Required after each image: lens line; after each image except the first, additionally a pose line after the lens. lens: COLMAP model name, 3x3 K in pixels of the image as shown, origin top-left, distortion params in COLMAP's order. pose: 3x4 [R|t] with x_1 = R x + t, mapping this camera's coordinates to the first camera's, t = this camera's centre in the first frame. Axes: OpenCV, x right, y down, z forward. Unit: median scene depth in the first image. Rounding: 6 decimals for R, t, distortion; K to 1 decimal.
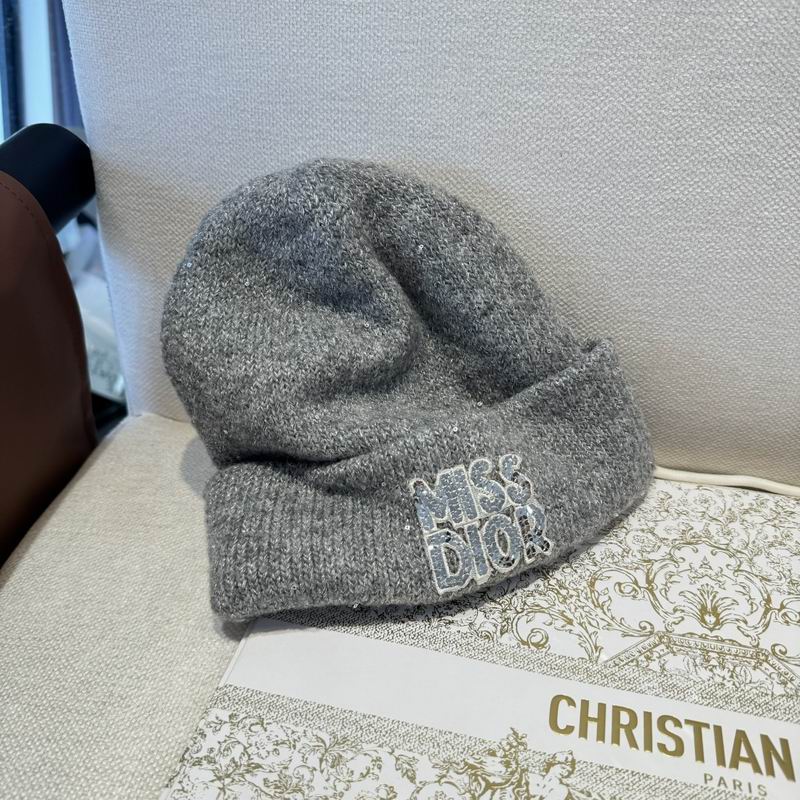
lens RADIAL K [[771.7, 0, 405.3], [0, 771.7, 399.3], [0, 0, 1]] dist [-0.037184, 0.000000]
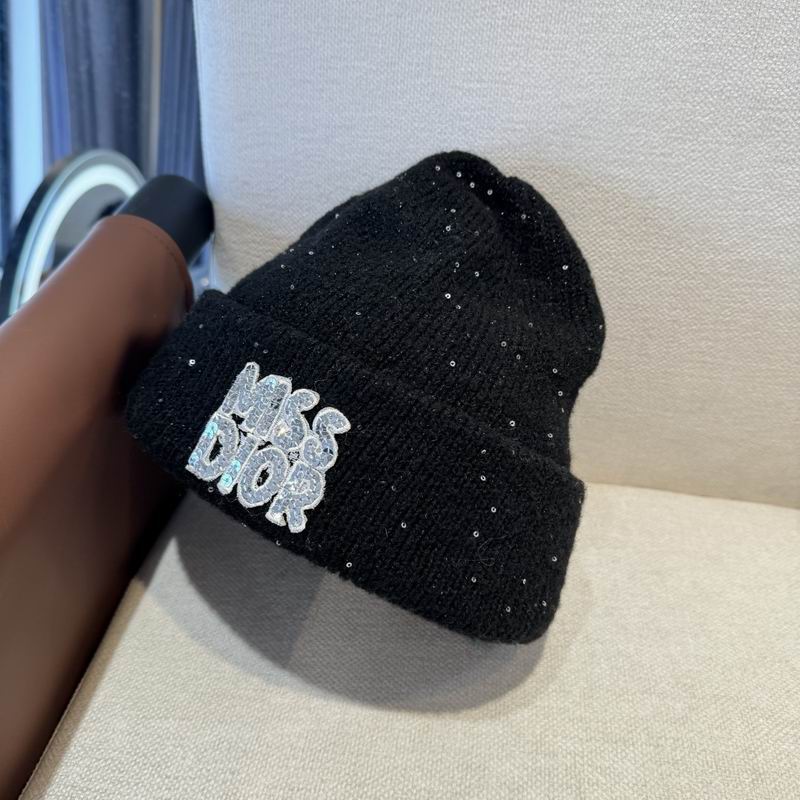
lens RADIAL K [[771.7, 0, 393.8], [0, 771.7, 396.5], [0, 0, 1]] dist [-0.037184, 0.000000]
pose [[0.999421, 0.011267, 0.032104, -0.220257], [-0.010628, 0.999743, -0.020018, -0.022567], [-0.032322, 0.019665, 0.999284, -0.157219]]
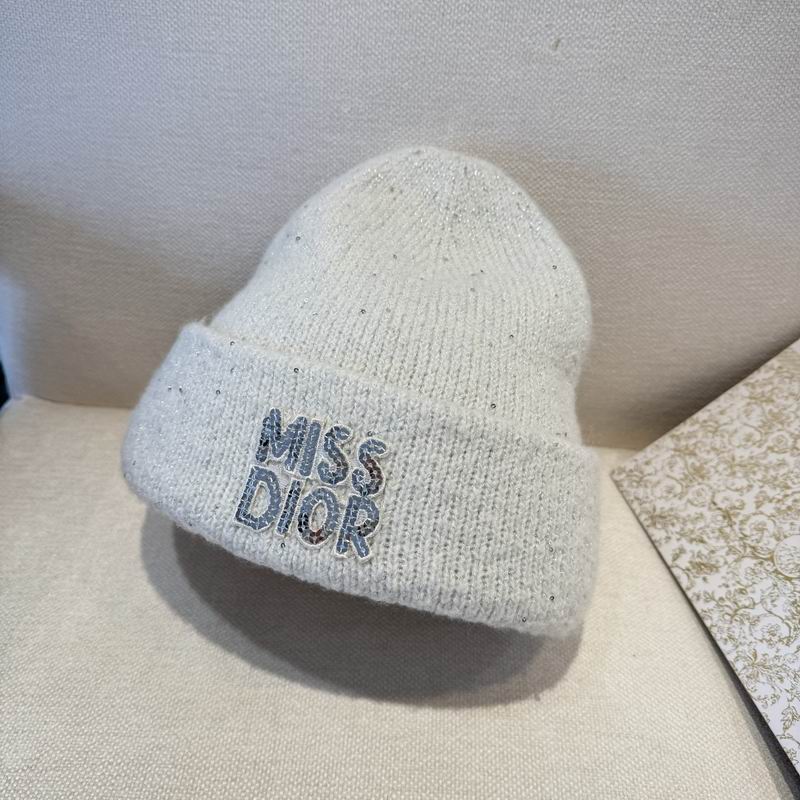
lens RADIAL K [[771.7, 0, 403.3], [0, 771.7, 399.2], [0, 0, 1]] dist [-0.037184, 0.000000]
pose [[0.992668, -0.041157, 0.113648, 0.116569], [0.031089, 0.995548, 0.088977, -0.085888], [-0.116804, -0.084791, 0.989529, -0.254876]]
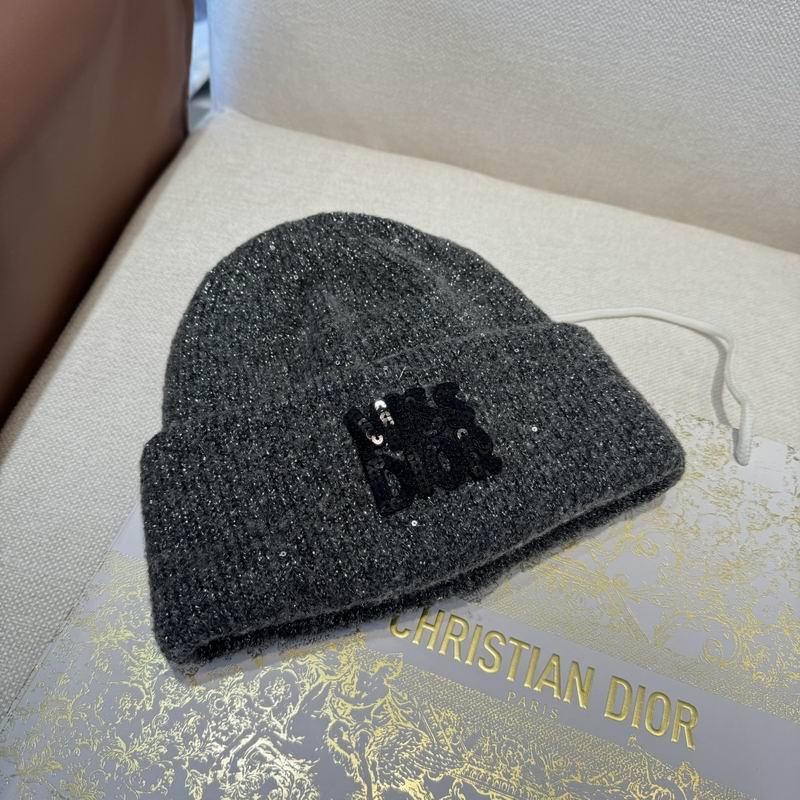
lens RADIAL K [[771.7, 0, 404.9], [0, 771.7, 402.6], [0, 0, 1]] dist [-0.037184, 0.000000]
pose [[0.992722, 0.100745, 0.065984, -0.156233], [-0.116089, 0.946303, 0.301717, 0.080260], [-0.032044, -0.307181, 0.951111, -0.337141]]
